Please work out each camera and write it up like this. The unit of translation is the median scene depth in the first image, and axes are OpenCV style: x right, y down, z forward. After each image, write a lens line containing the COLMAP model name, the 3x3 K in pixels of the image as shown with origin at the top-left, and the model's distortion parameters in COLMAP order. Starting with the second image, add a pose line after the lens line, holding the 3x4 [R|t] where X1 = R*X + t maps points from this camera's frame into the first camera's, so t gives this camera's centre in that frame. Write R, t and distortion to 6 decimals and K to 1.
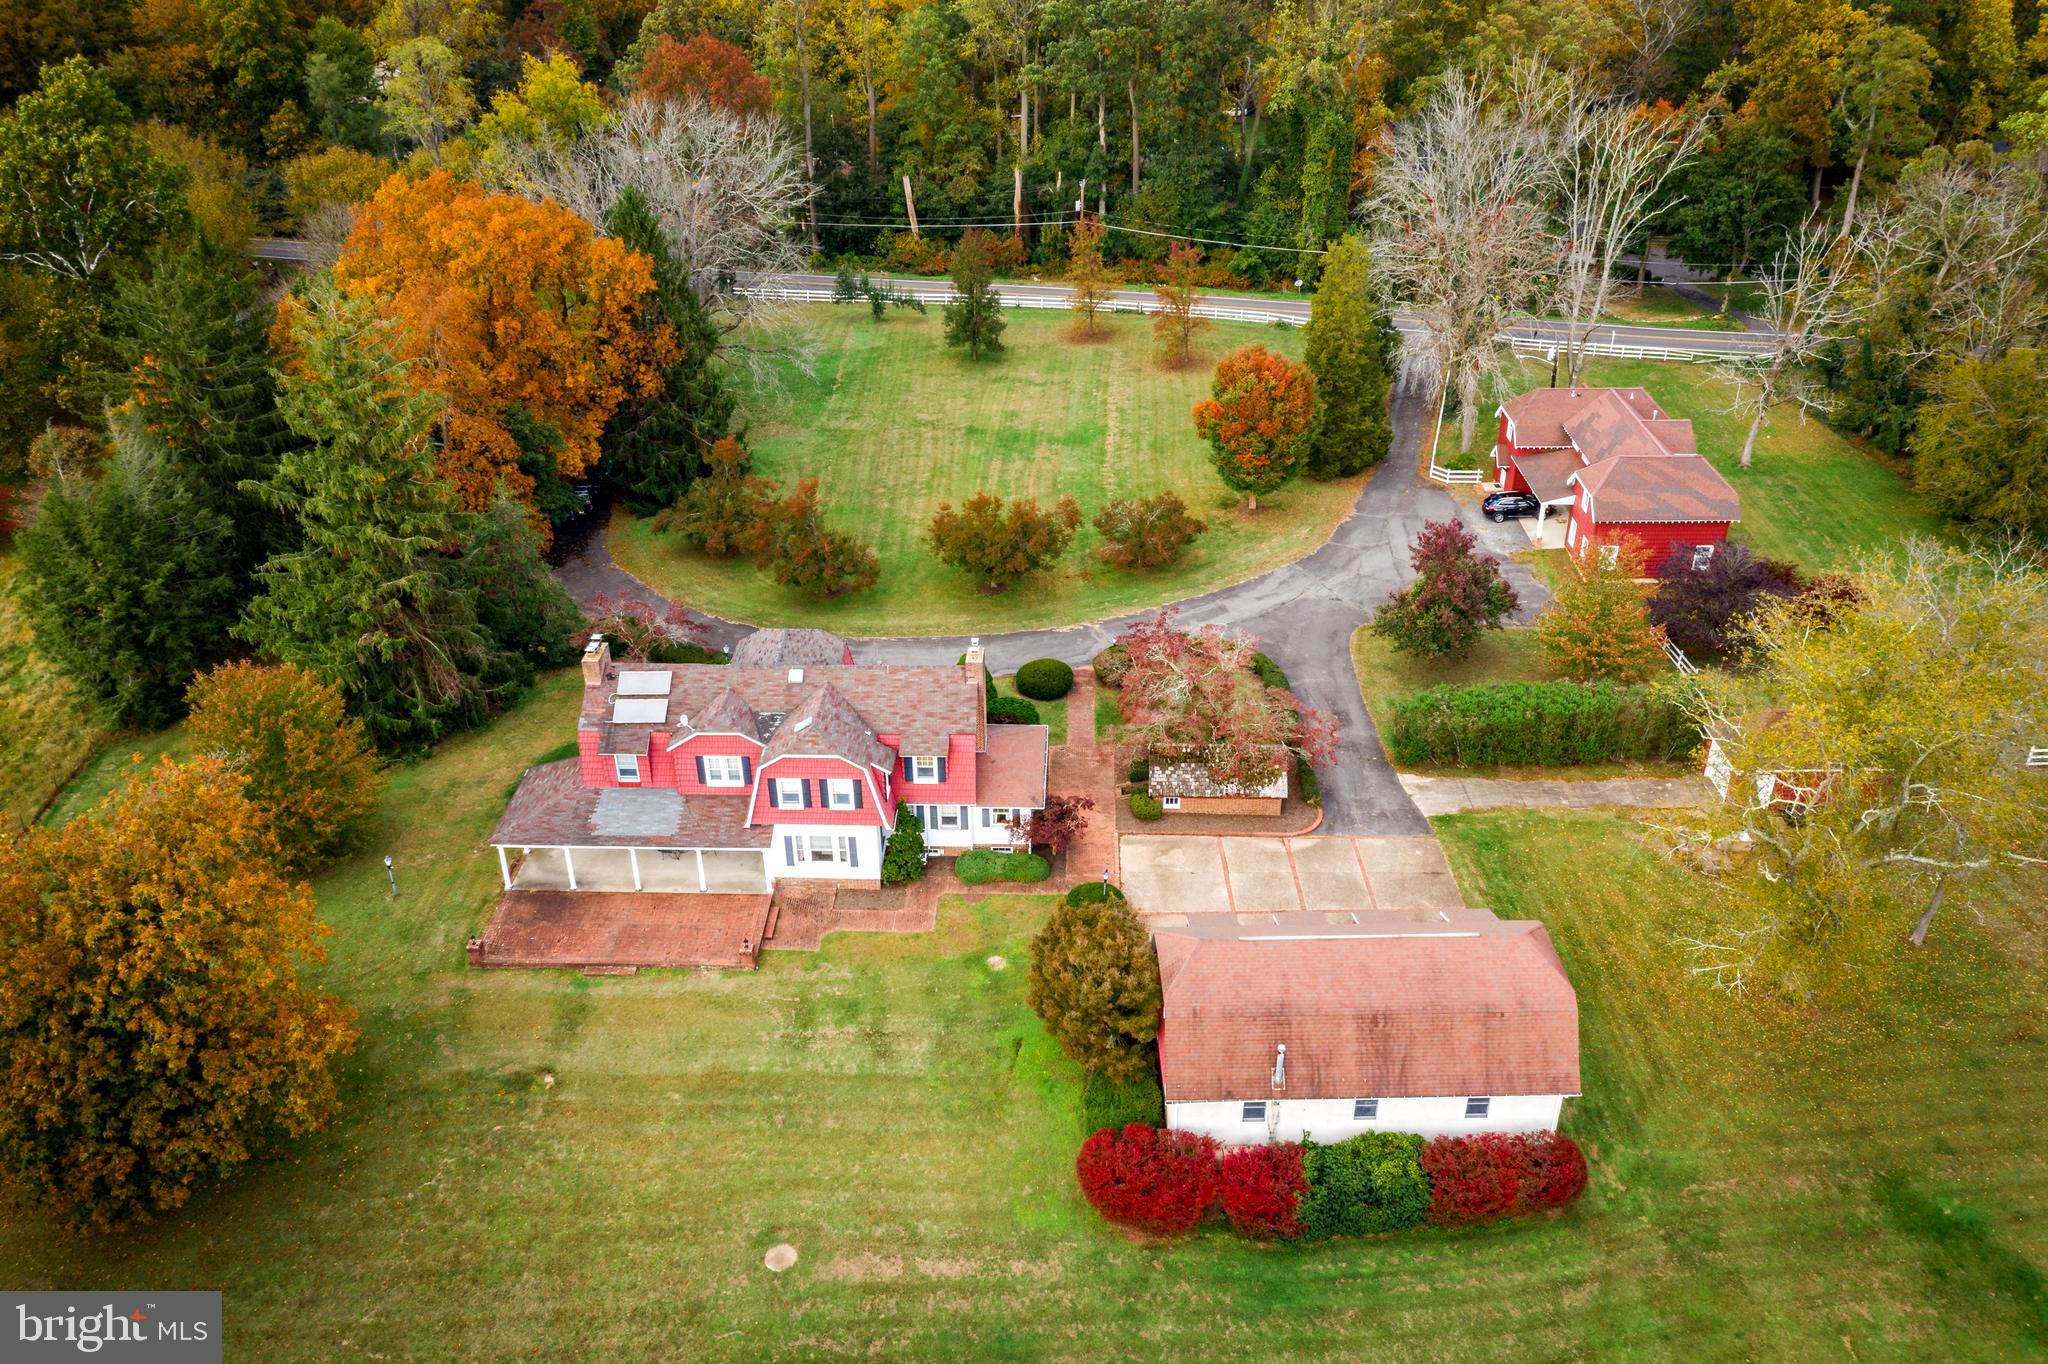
lens RADIAL K [[1610.3, 0, 1015.9], [0, 1610.3, 684.9], [0, 0, 1]] dist [-0.021747, 0.027900]
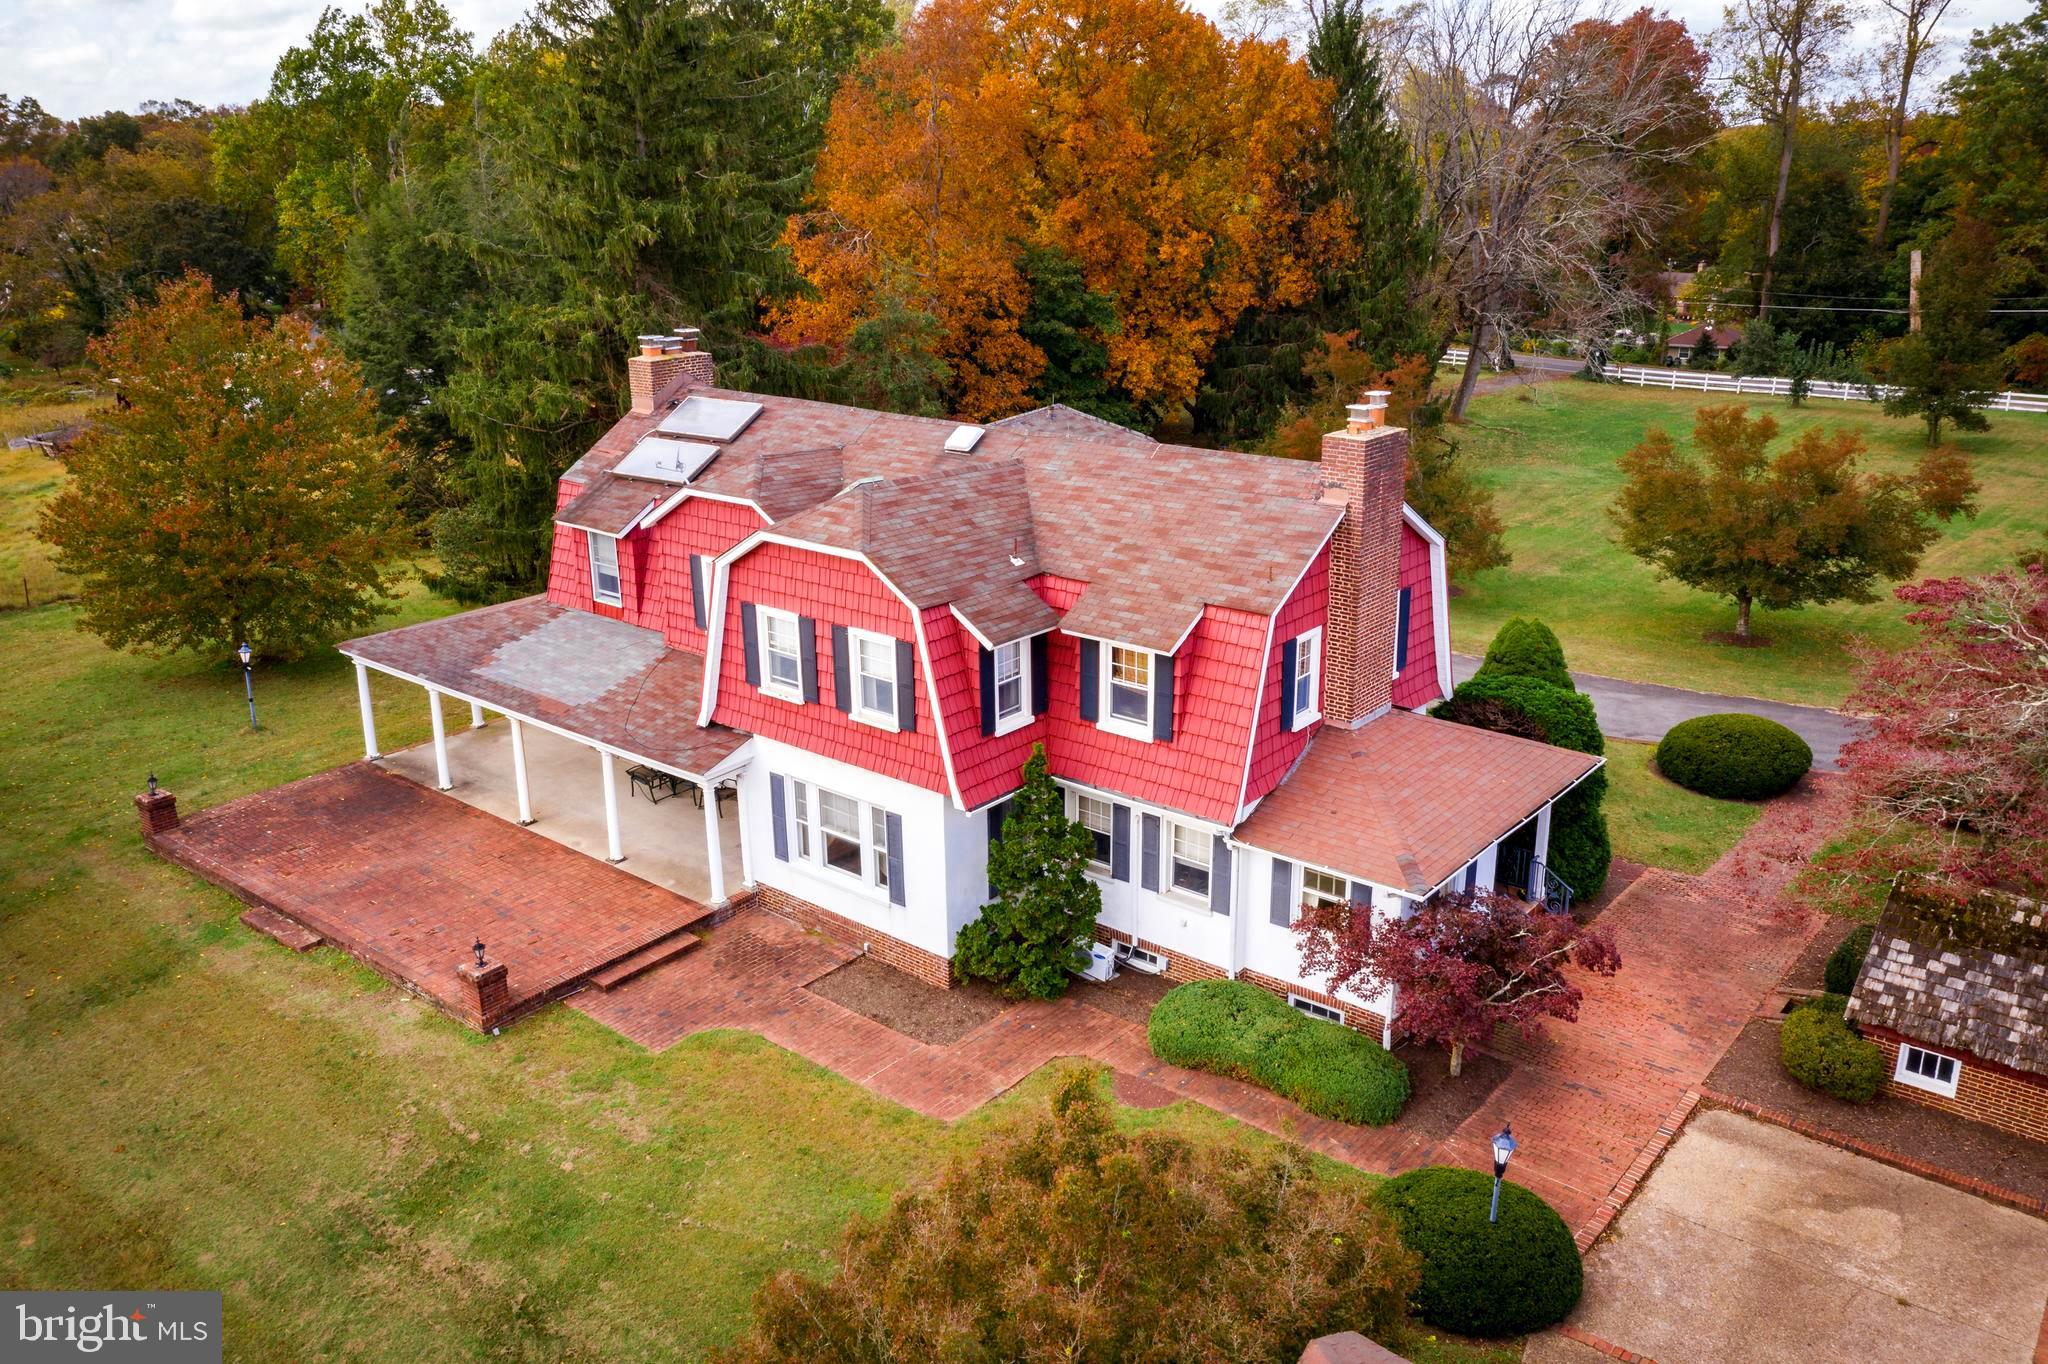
lens RADIAL K [[1610.3, 0, 1023.1], [0, 1610.3, 687.2], [0, 0, 1]] dist [-0.021747, 0.027900]
pose [[0.795310, 0.196279, -0.573547, 0.129427], [-0.306244, 0.946611, -0.100706, 0.094064], [0.523160, 0.255738, 0.812959, 0.696867]]
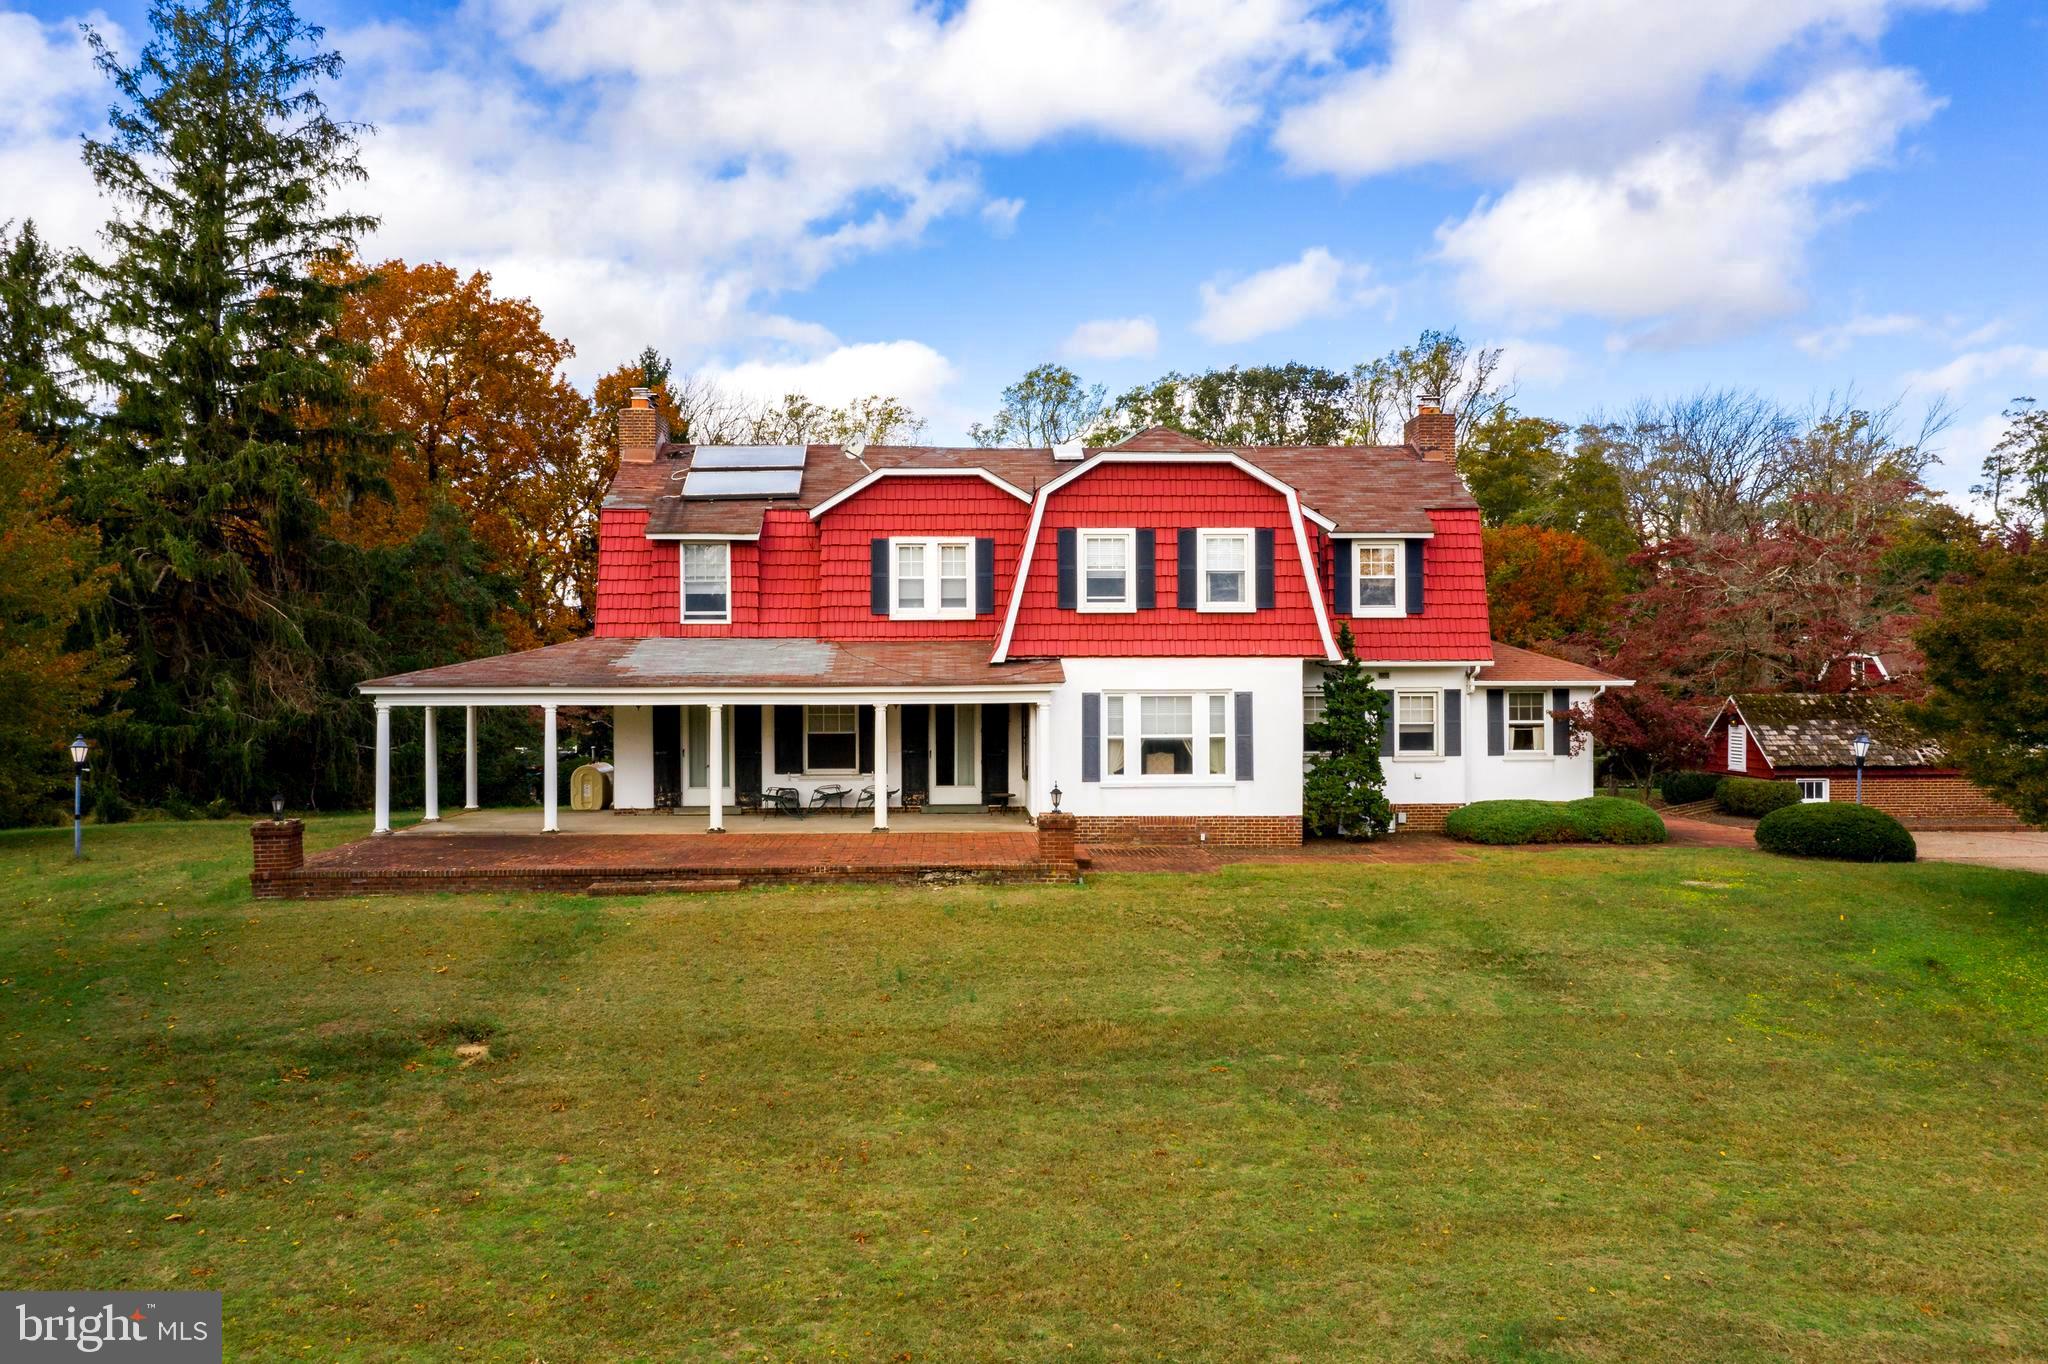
lens RADIAL K [[1610.3, 0, 1028.1], [0, 1610.3, 679.8], [0, 0, 1]] dist [-0.021747, 0.027900]
pose [[0.995915, 0.007480, 0.089987, -0.194438], [0.040354, 0.854636, -0.517658, 0.305452], [-0.080778, 0.519174, 0.850843, 0.635947]]
